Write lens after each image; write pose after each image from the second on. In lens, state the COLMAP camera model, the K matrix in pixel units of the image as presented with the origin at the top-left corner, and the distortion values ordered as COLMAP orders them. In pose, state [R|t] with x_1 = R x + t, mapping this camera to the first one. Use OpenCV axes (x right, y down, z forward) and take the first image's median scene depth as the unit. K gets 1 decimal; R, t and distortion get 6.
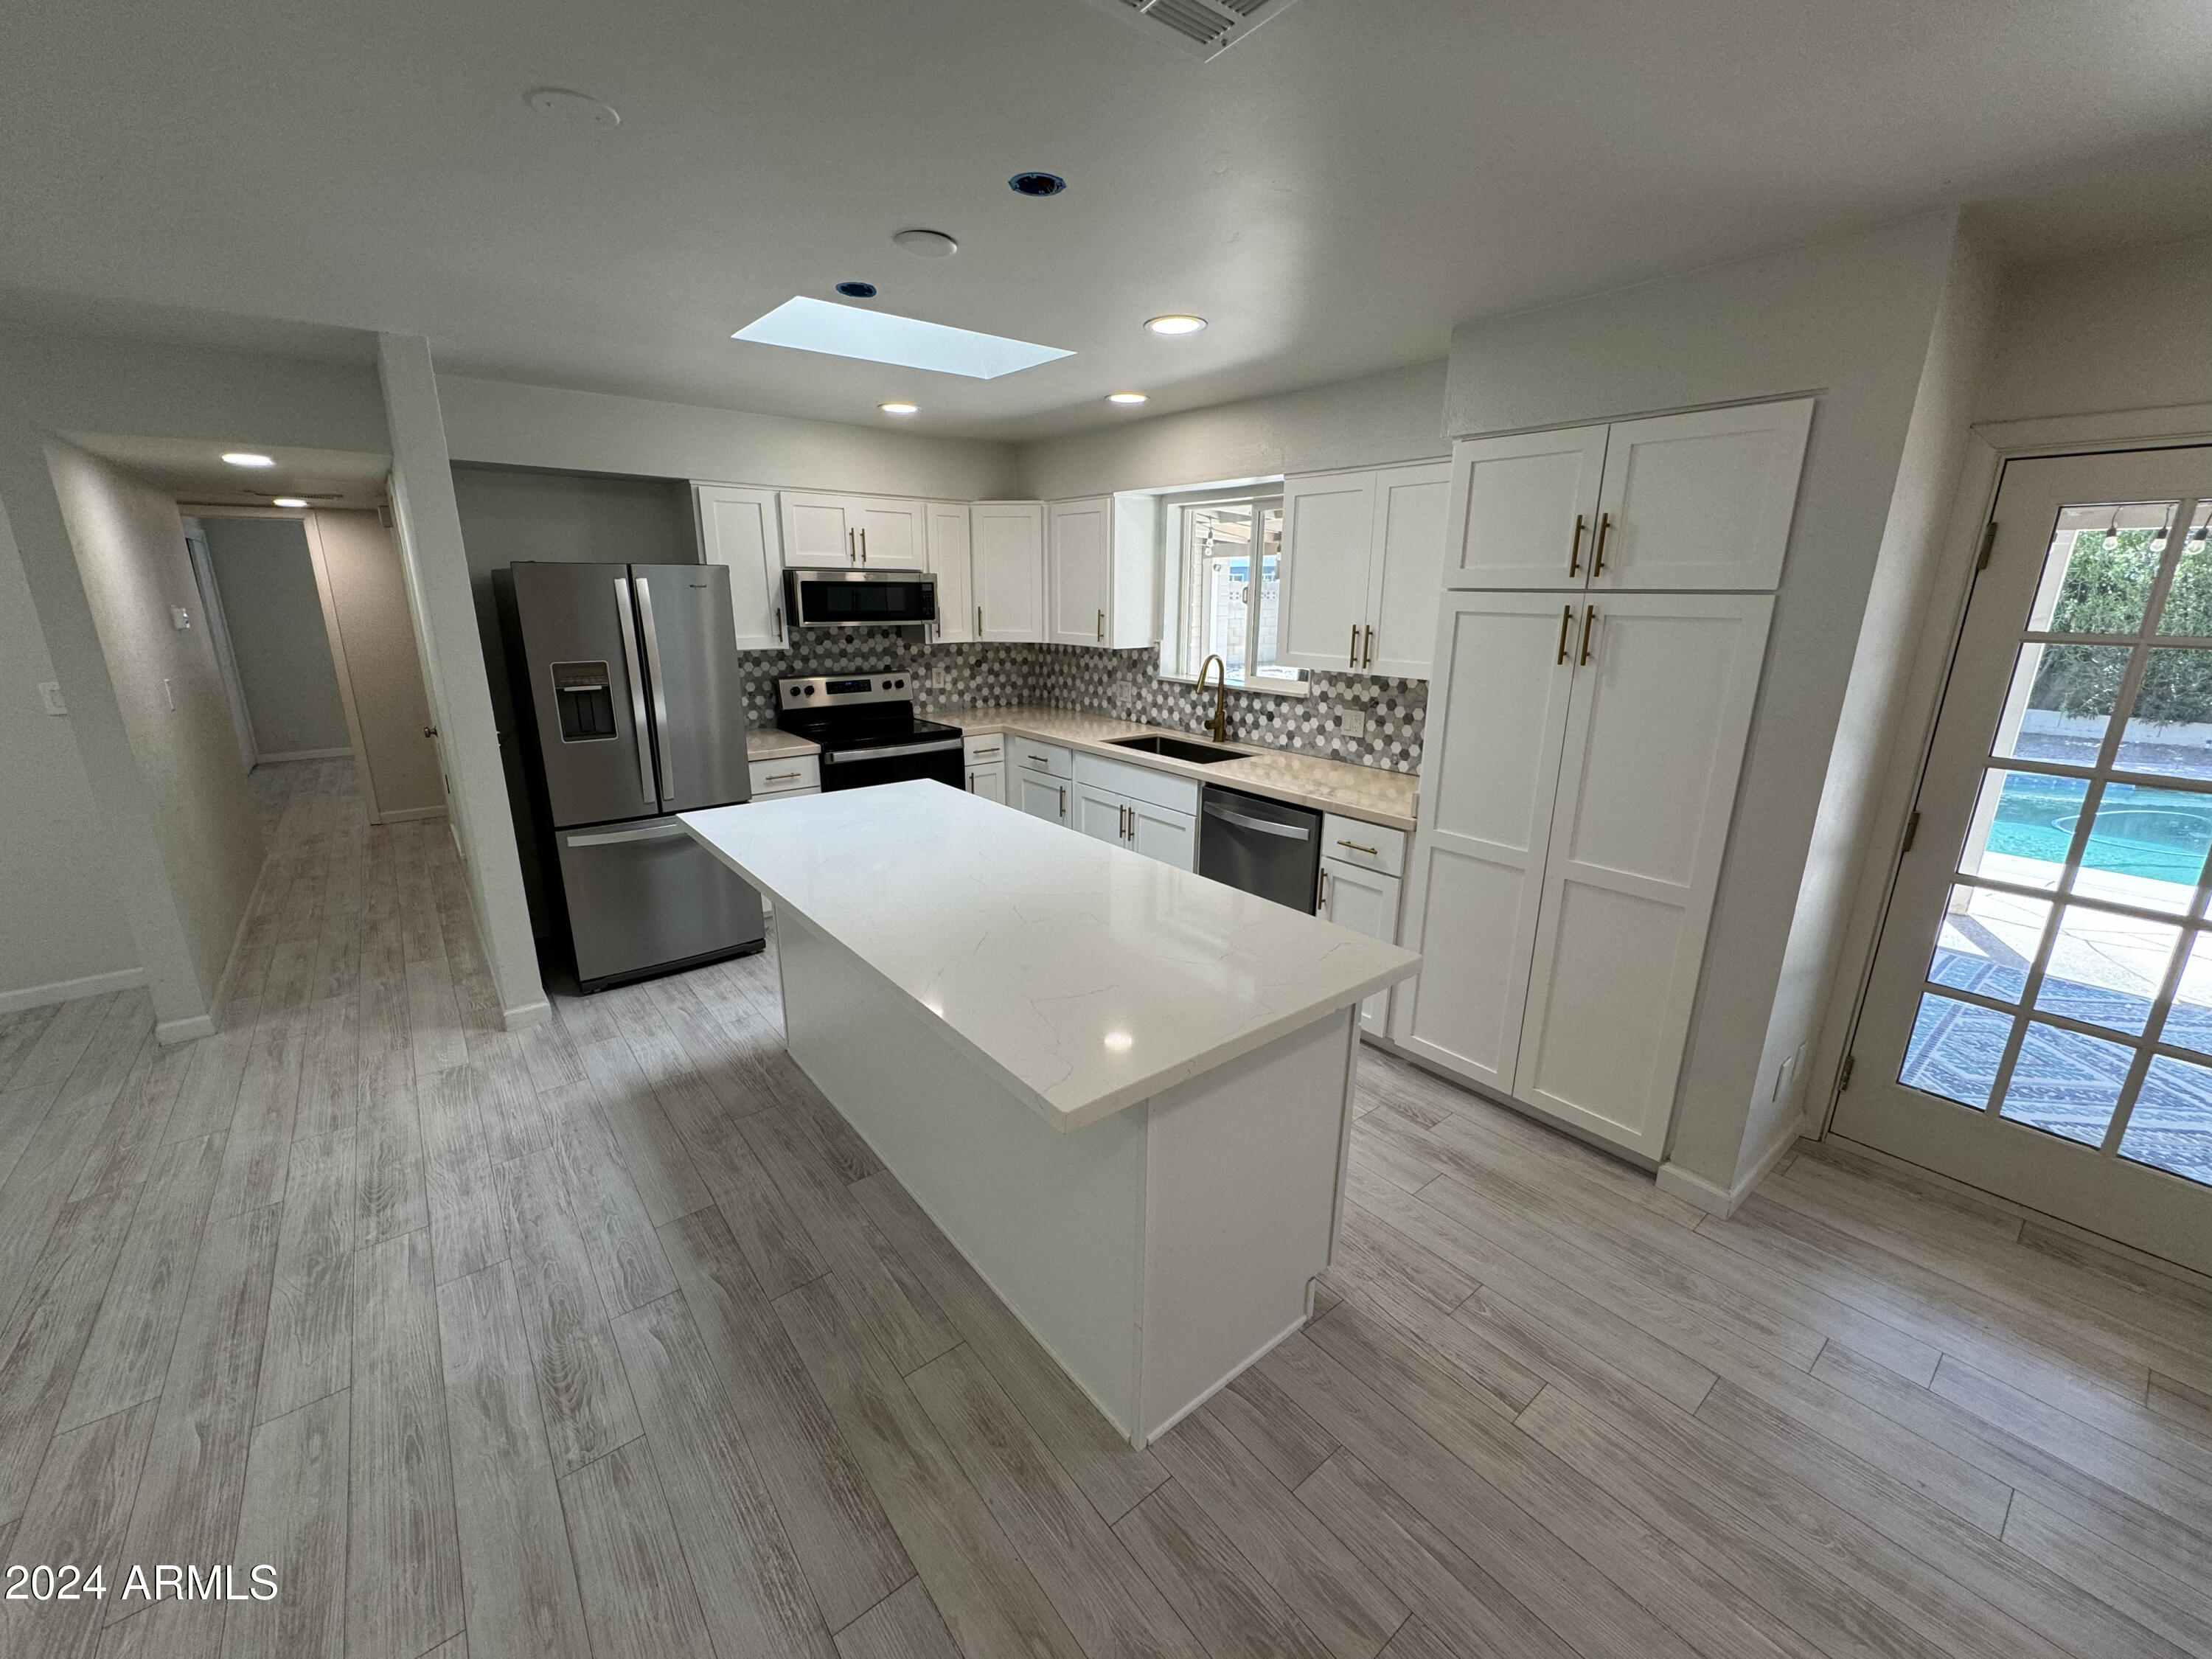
lens RADIAL K [[879.6, 0, 1106.4], [0, 879.6, 830.3], [0, 0, 1]] dist [-0.004838, 0.001144]
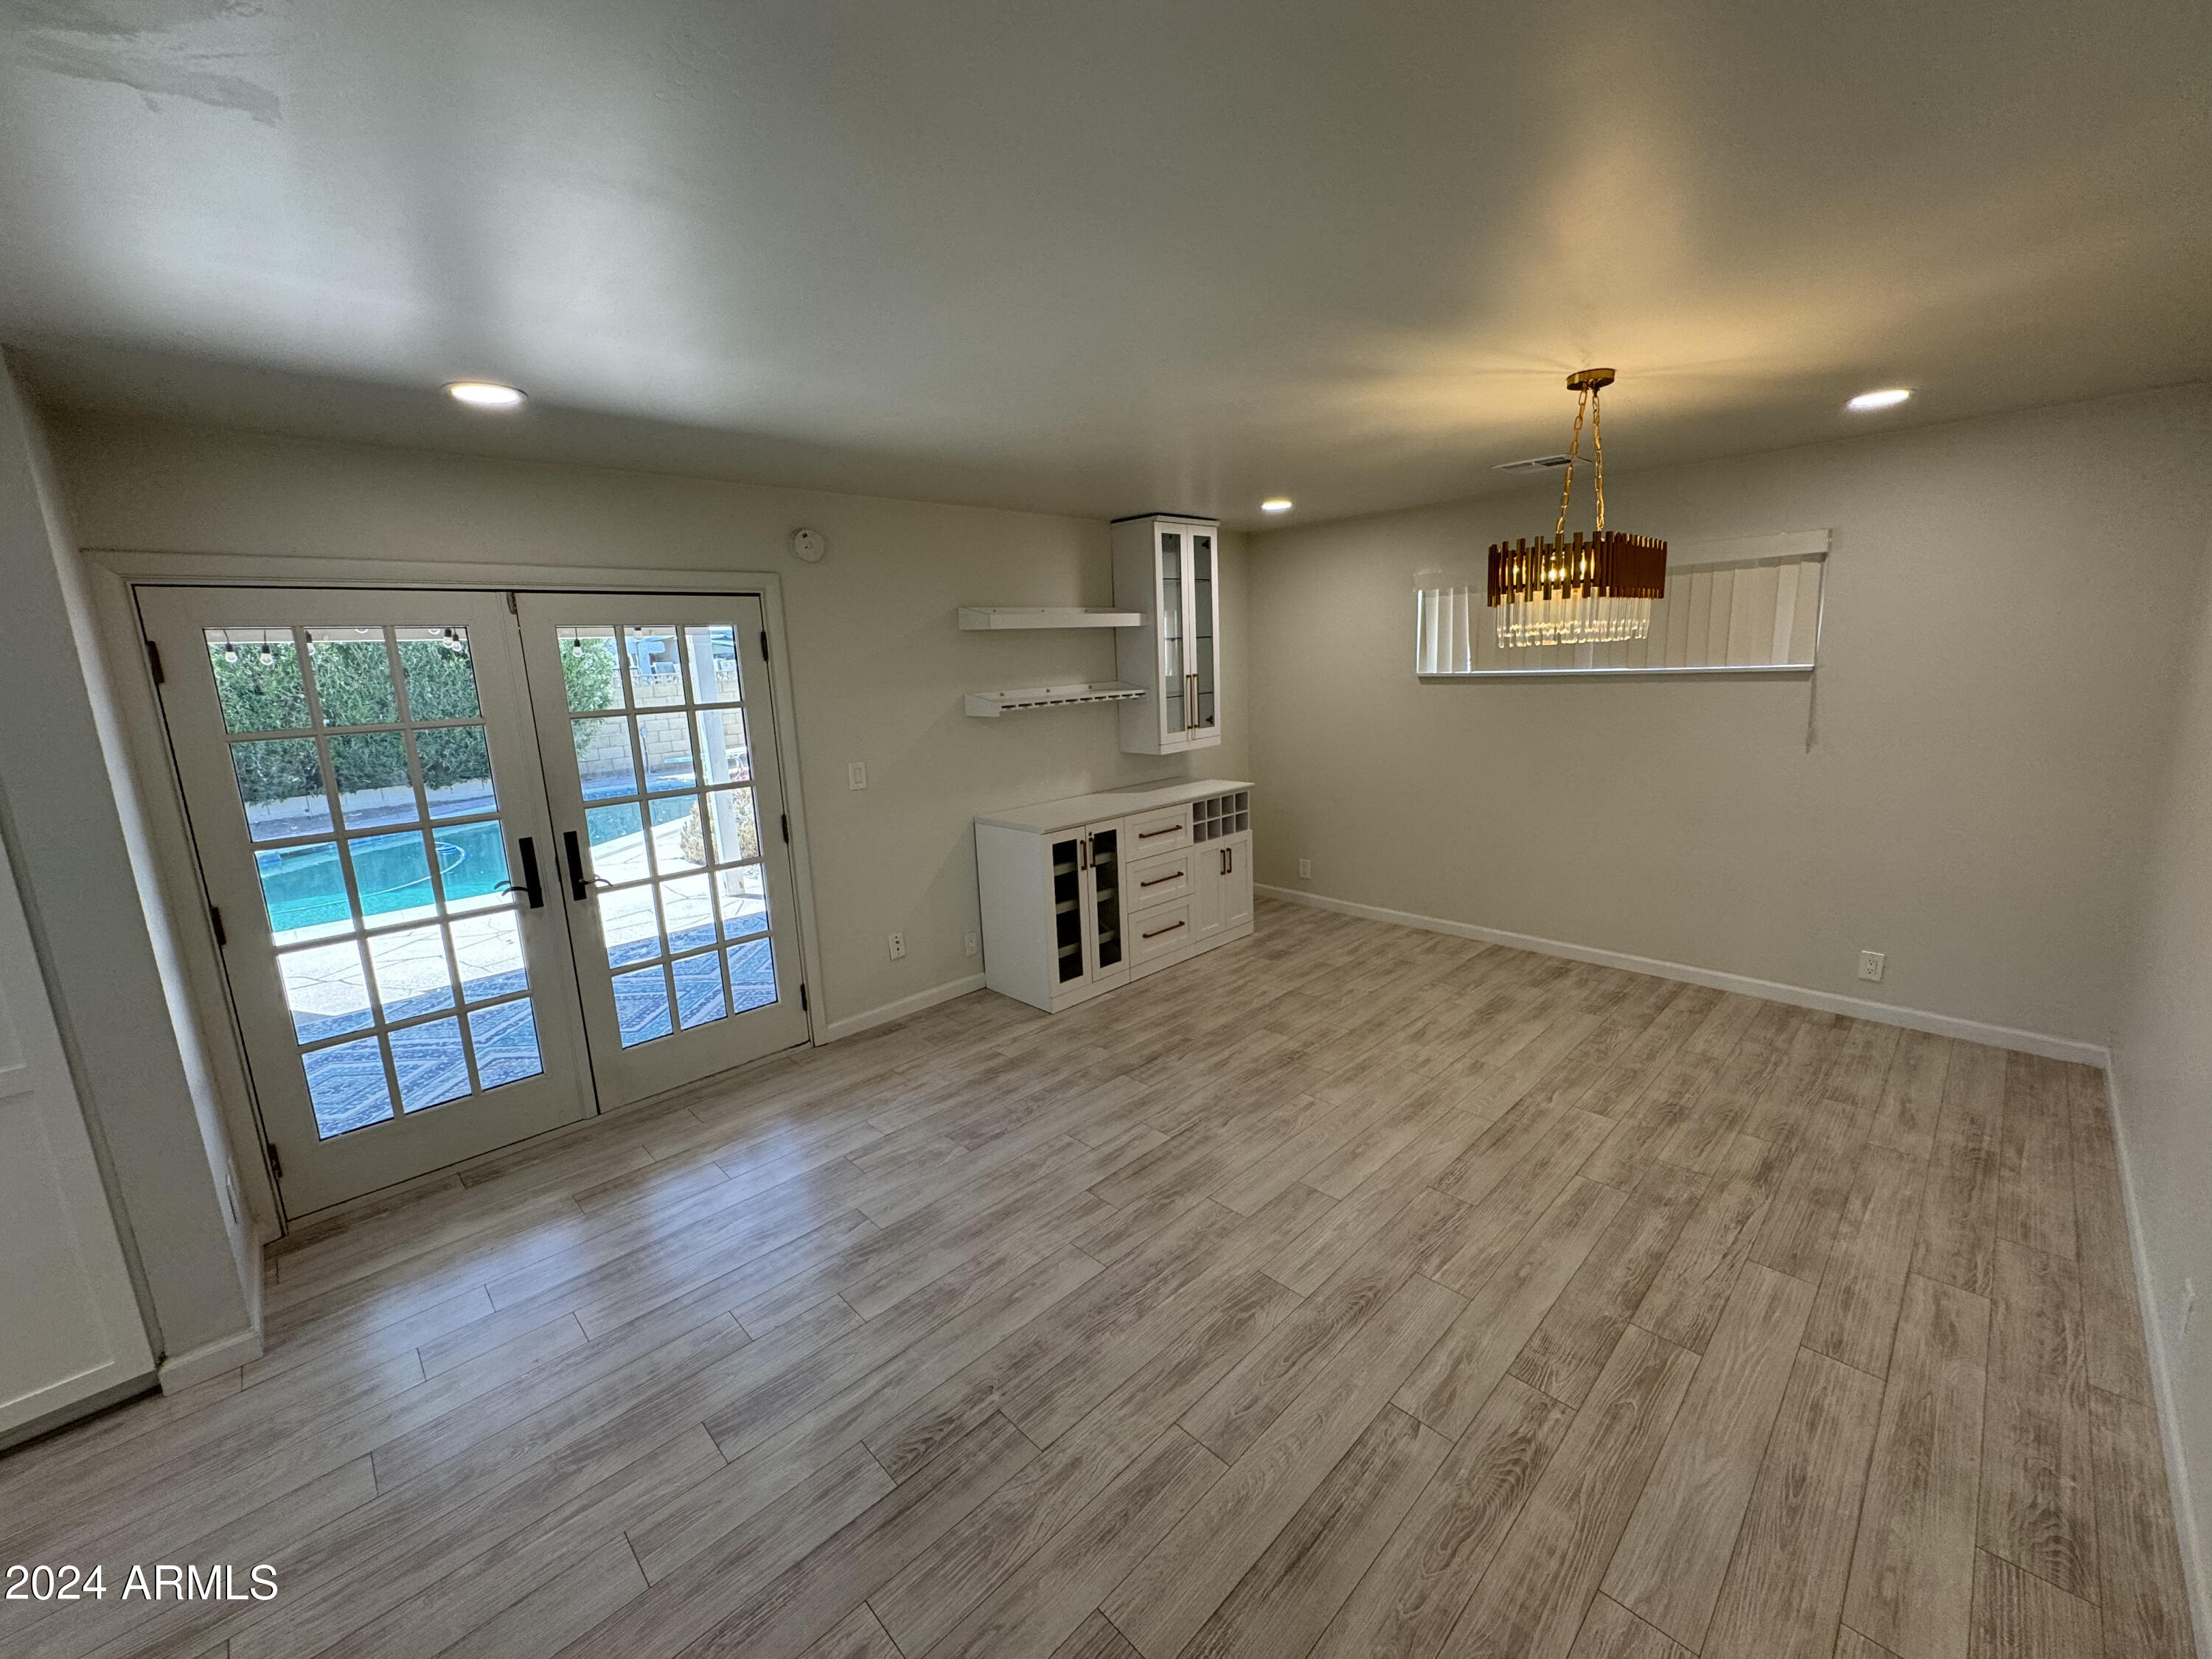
lens RADIAL K [[879.6, 0, 1091.2], [0, 879.6, 833.4], [0, 0, 1]] dist [-0.004838, 0.001144]
pose [[-0.085831, -0.202227, 0.975570, -0.123198], [0.306819, 0.926231, 0.218993, -0.007212], [-0.947890, 0.318120, -0.017452, -0.005970]]
